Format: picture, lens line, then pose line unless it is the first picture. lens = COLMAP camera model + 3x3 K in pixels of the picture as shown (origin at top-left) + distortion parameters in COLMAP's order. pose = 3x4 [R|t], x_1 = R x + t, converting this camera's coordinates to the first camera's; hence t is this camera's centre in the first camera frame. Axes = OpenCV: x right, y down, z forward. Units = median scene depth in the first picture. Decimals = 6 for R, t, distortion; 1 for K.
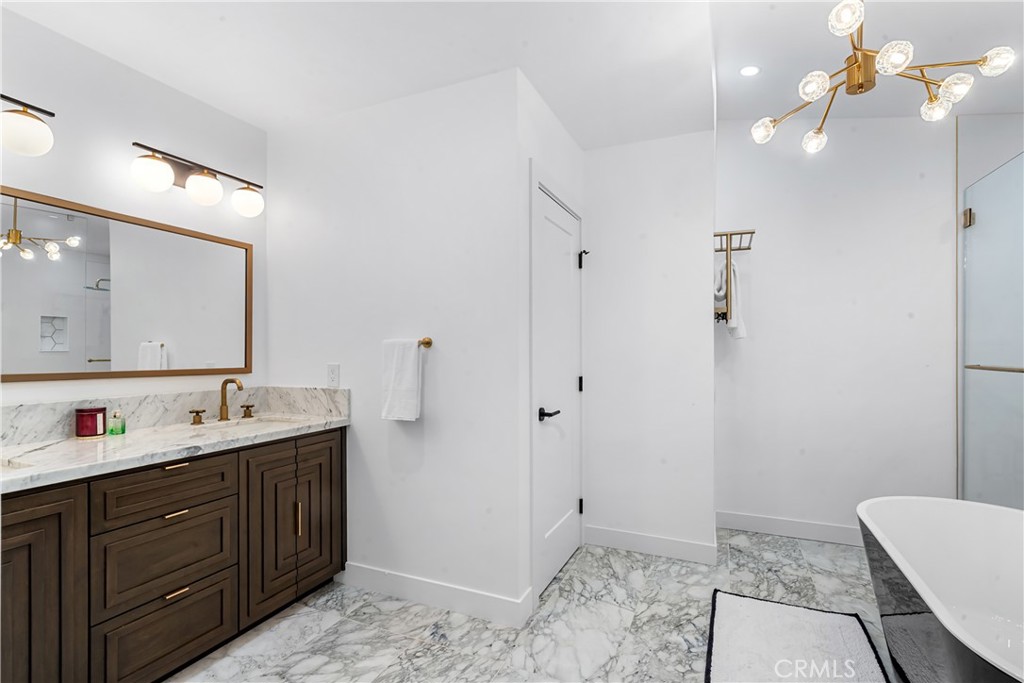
lens RADIAL K [[474.0, 0, 514.7], [0, 474.0, 356.4], [0, 0, 1]] dist [0.007416, -0.001238]
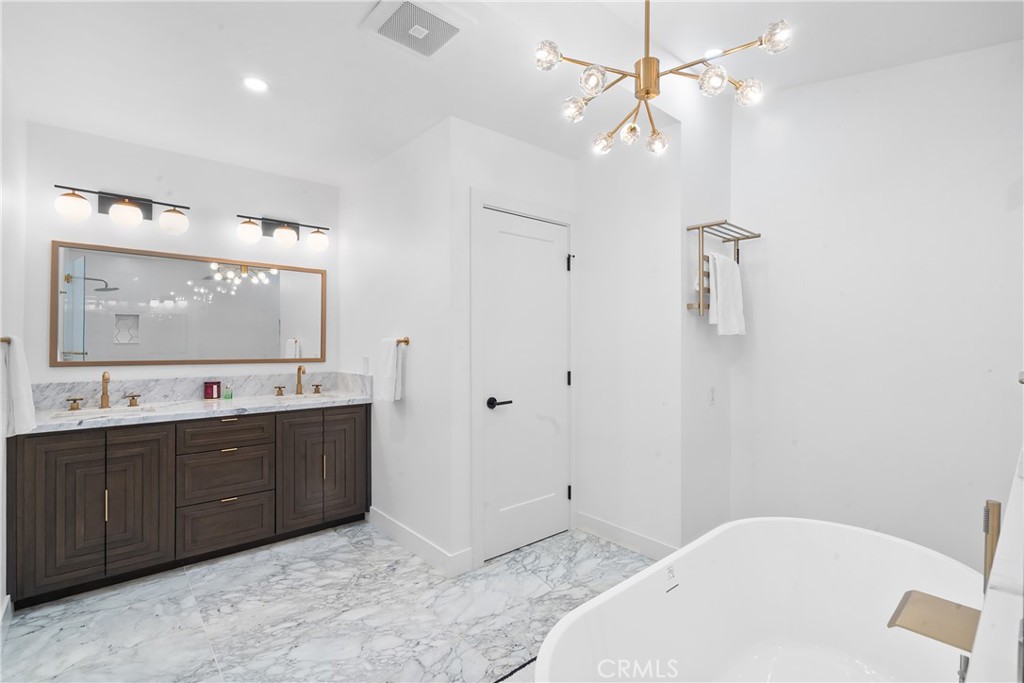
lens RADIAL K [[474.0, 0, 518.8], [0, 474.0, 342.8], [0, 0, 1]] dist [0.007416, -0.001238]
pose [[0.903002, 0.004245, -0.429616, 0.632006], [-0.006645, 0.999970, -0.004086, -0.021237], [0.429586, 0.006544, 0.903002, -0.020532]]
